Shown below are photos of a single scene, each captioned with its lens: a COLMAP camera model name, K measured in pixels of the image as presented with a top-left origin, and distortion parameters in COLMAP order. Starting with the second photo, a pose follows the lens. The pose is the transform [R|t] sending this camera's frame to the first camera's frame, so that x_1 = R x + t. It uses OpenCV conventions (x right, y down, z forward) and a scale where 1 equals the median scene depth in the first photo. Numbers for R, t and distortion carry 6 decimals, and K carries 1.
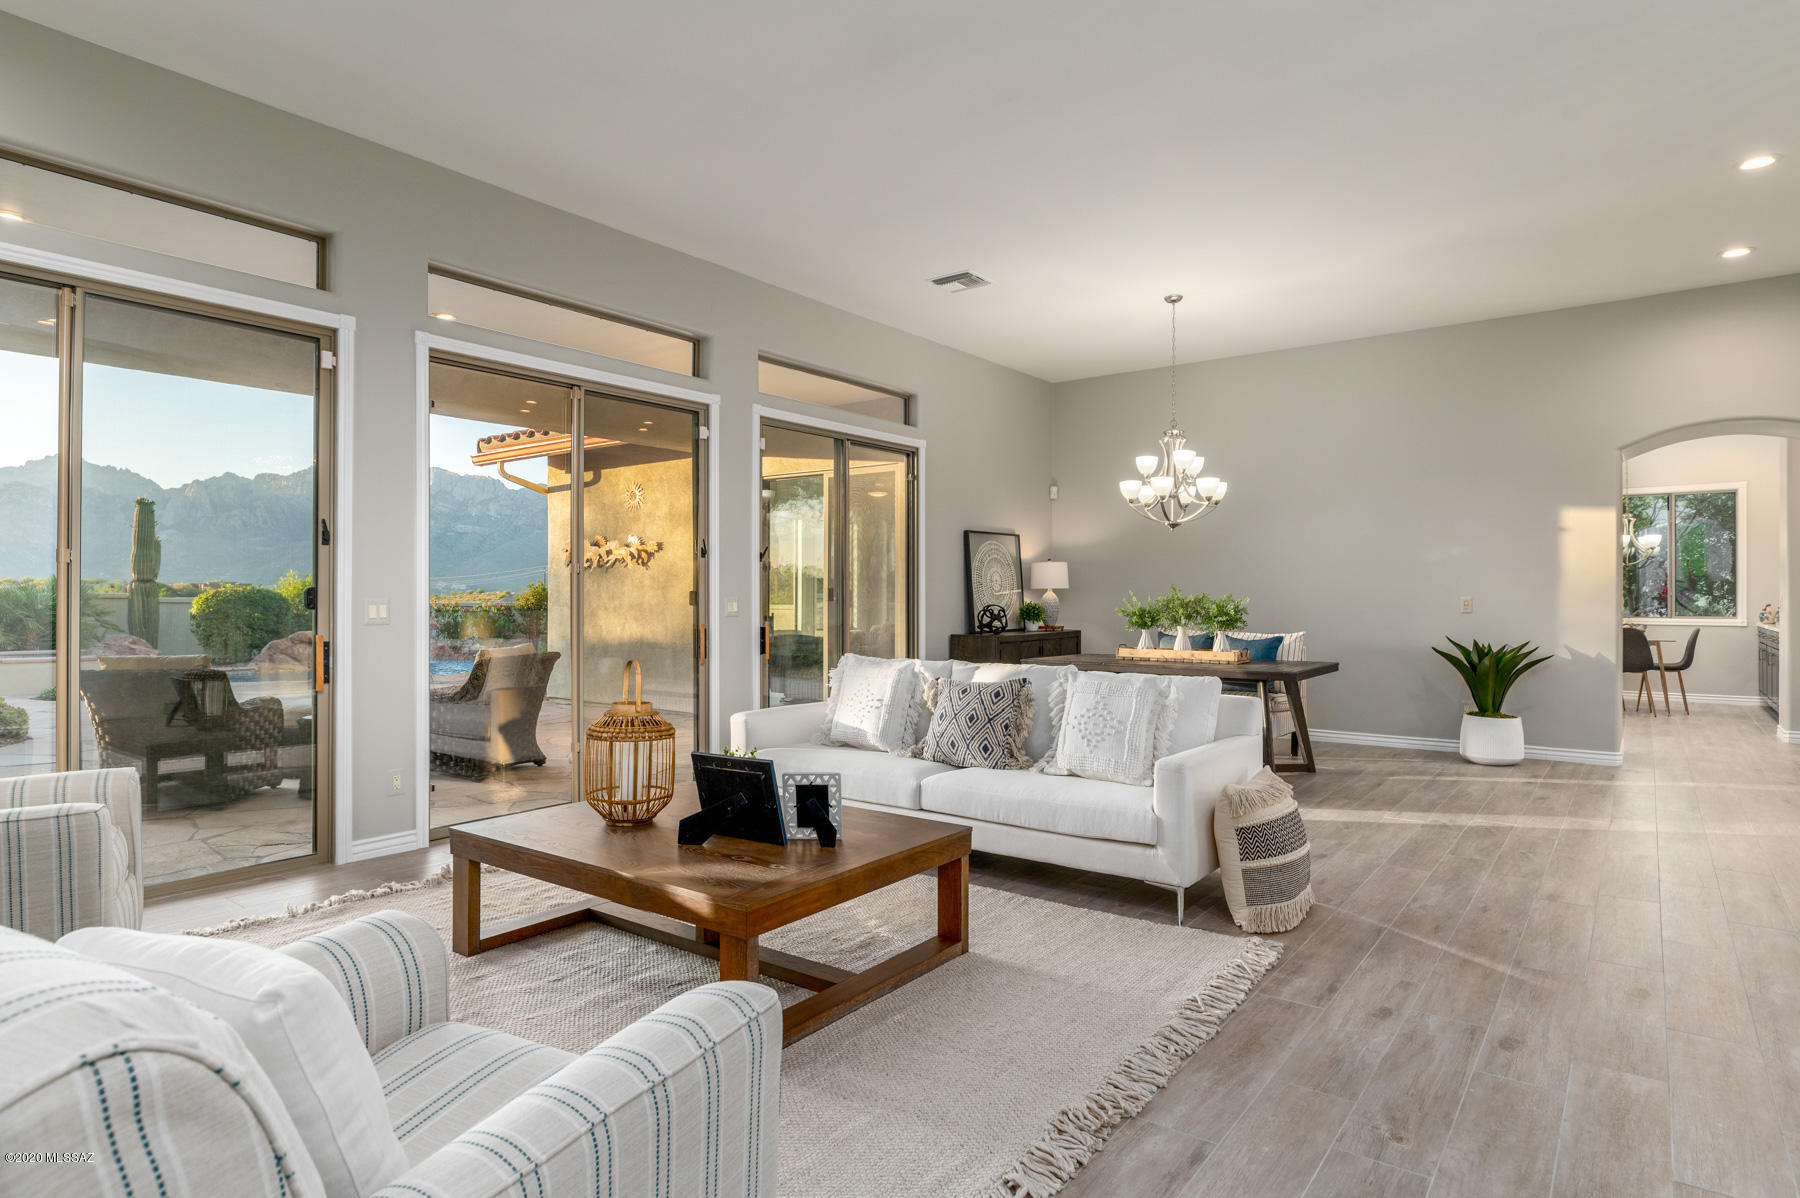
lens RADIAL K [[983.3, 0, 901.6], [0, 983.3, 595.1], [0, 0, 1]] dist [-0.006795, 0.000900]
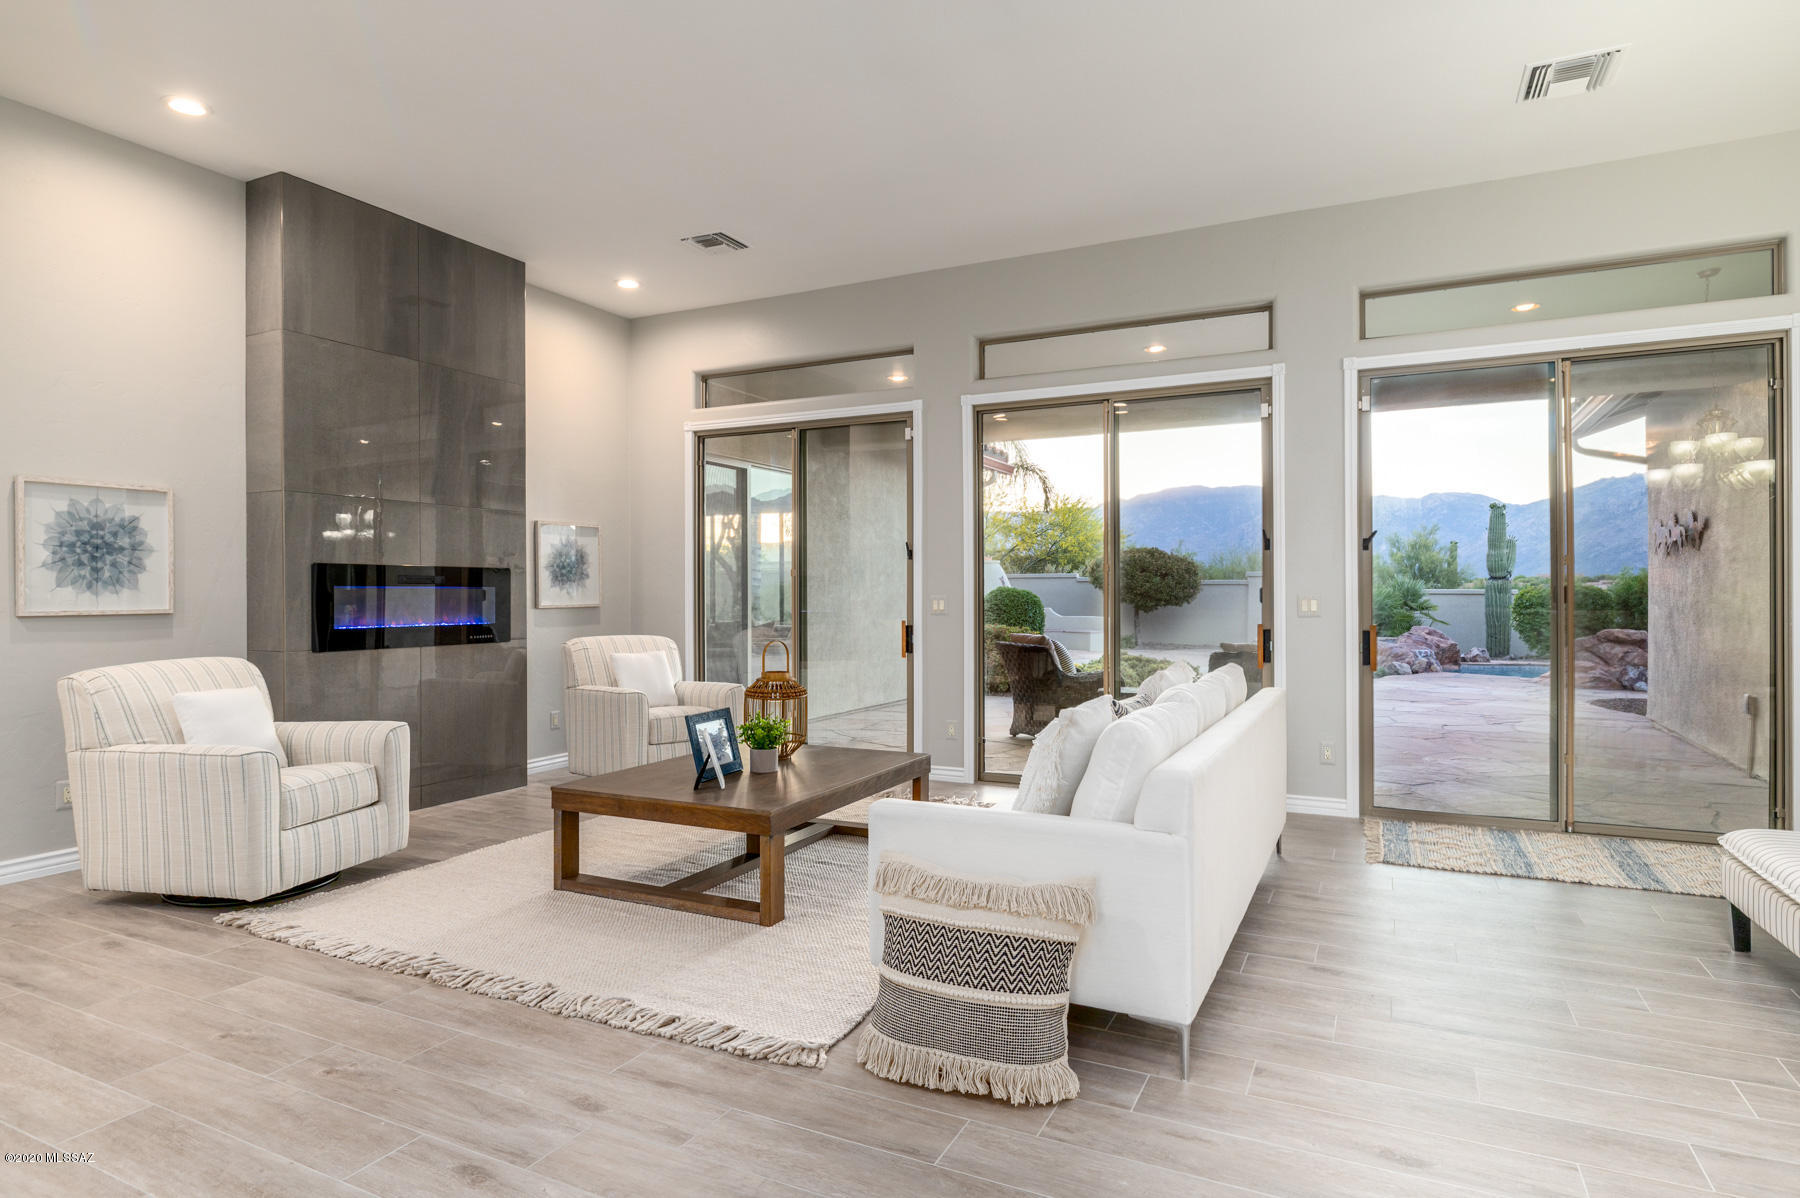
lens RADIAL K [[983.3, 0, 901.6], [0, 983.3, 595.1], [0, 0, 1]] dist [-0.006795, 0.000900]
pose [[0.189998, -0.000267, -0.981784, 0.859698], [0.004606, 0.999989, 0.000619, 0.001585], [0.981774, -0.004639, 0.189997, 0.706588]]
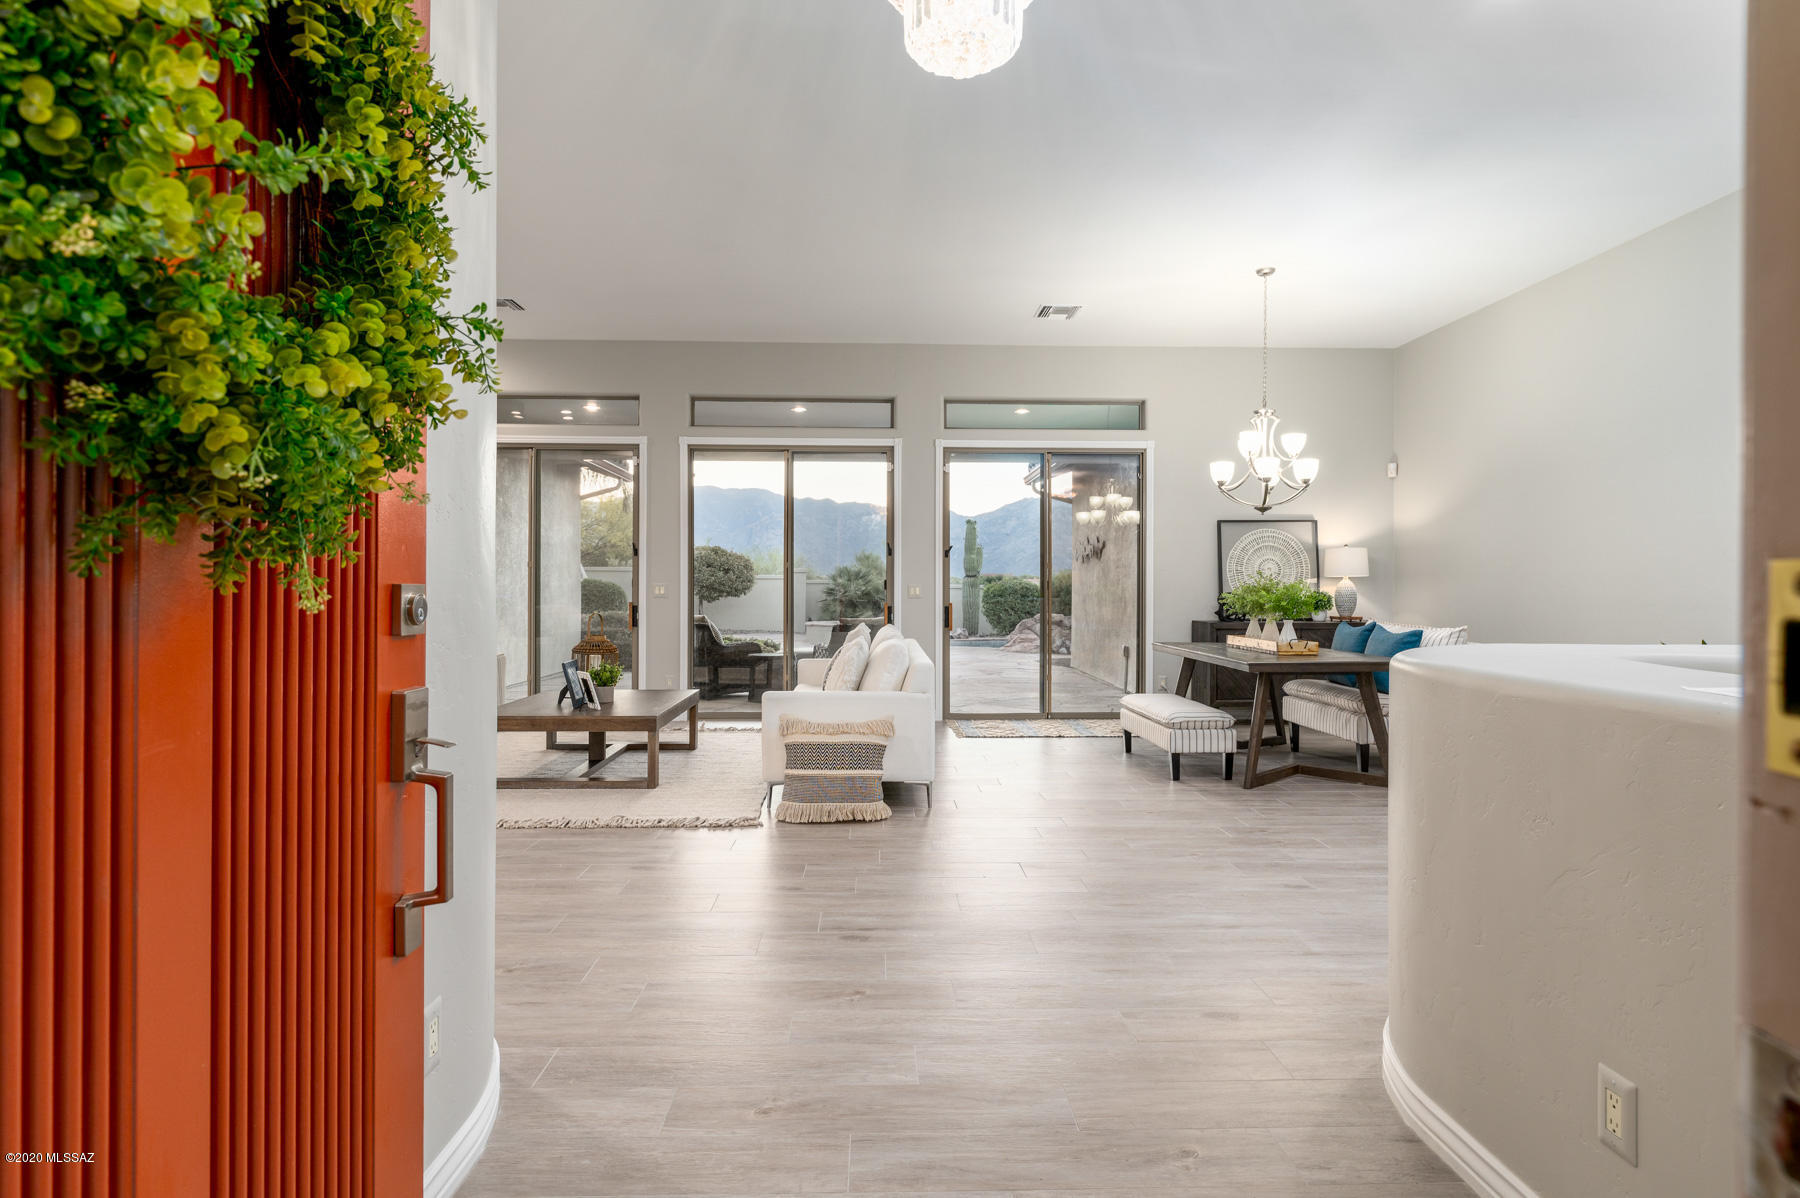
lens RADIAL K [[942.1, 0, 904.3], [0, 942.1, 593.4], [0, 0, 1]] dist [0.002777, 0.000041]
pose [[0.632534, 0.006230, -0.774508, 1.201799], [-0.002561, 0.999979, 0.005952, 0.011176], [0.774529, -0.001781, 0.632536, 0.228836]]
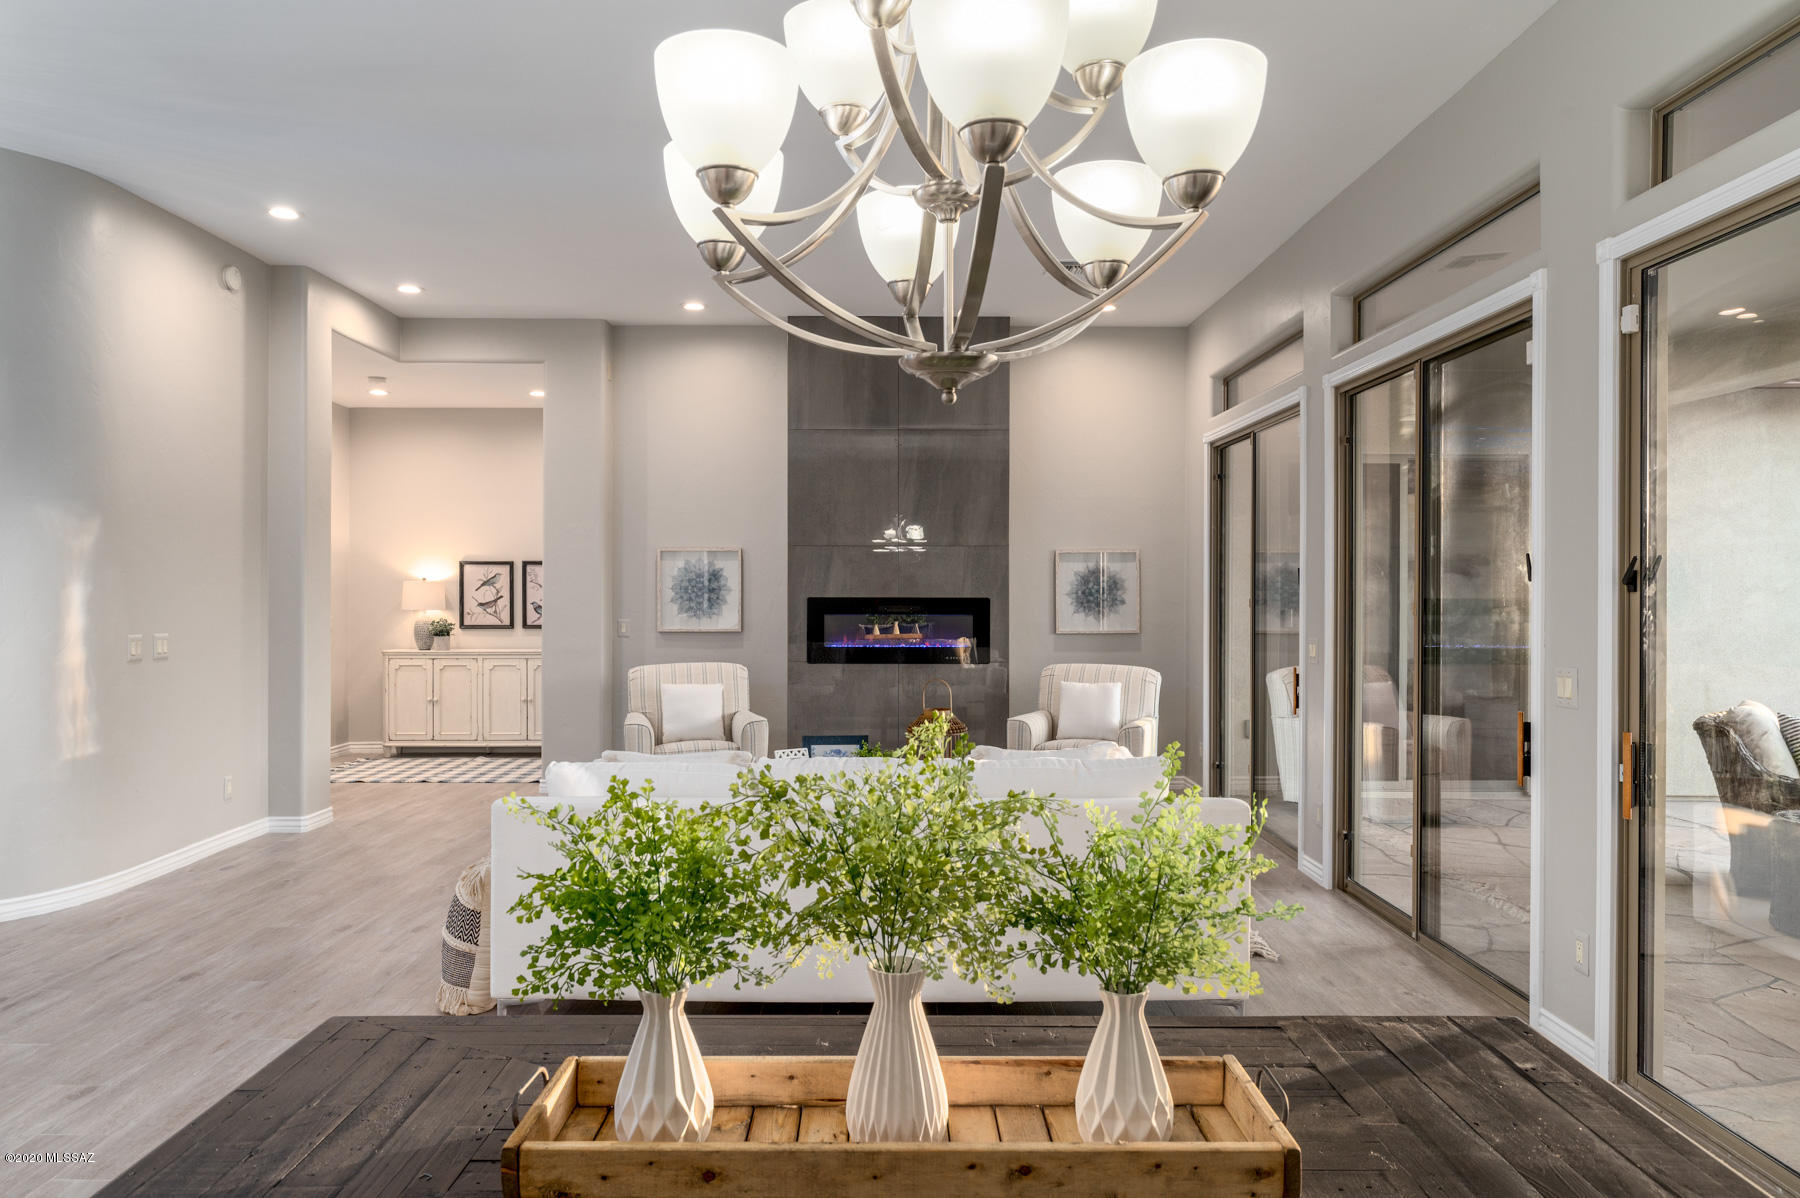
lens RADIAL K [[1207.9, 0, 900.0], [0, 1207.9, 599.0], [0, 0, 1]] dist [-0.000292, -0.000687]
pose [[-0.794738, 0.004142, -0.606938, 0.645673], [-0.001952, 0.999954, 0.009380, -0.053220], [0.606949, 0.008639, -0.794694, 1.829847]]
